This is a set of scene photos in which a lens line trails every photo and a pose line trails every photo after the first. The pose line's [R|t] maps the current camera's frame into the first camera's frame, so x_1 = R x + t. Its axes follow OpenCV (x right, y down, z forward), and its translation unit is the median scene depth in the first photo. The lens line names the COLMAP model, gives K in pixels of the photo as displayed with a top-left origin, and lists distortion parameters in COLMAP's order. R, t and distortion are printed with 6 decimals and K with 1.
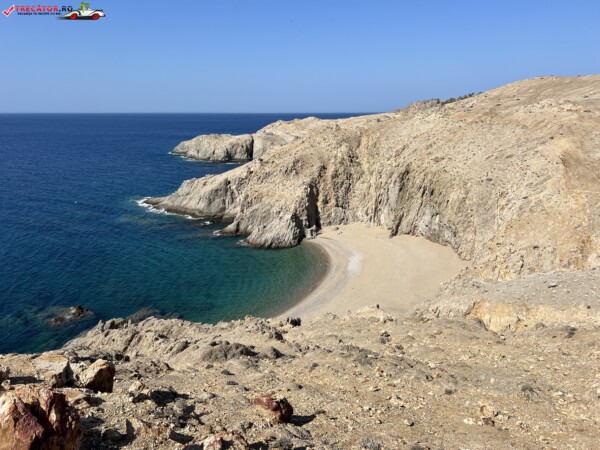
lens RADIAL K [[451.7, 0, 300.1], [0, 451.7, 225.3], [0, 0, 1]] dist [0.048165, -0.054098]
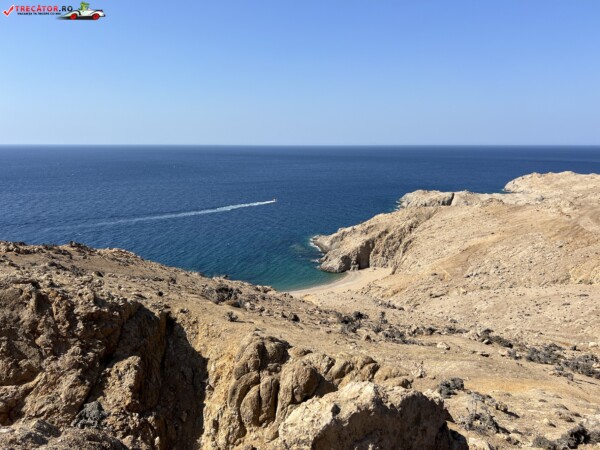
lens RADIAL K [[451.7, 0, 303.2], [0, 451.7, 226.6], [0, 0, 1]] dist [0.048165, -0.054098]
pose [[0.785728, 0.113911, -0.607994, 0.841460], [-0.154932, 0.987809, -0.015151, -0.078713], [0.598856, 0.106102, 0.793797, -0.502147]]
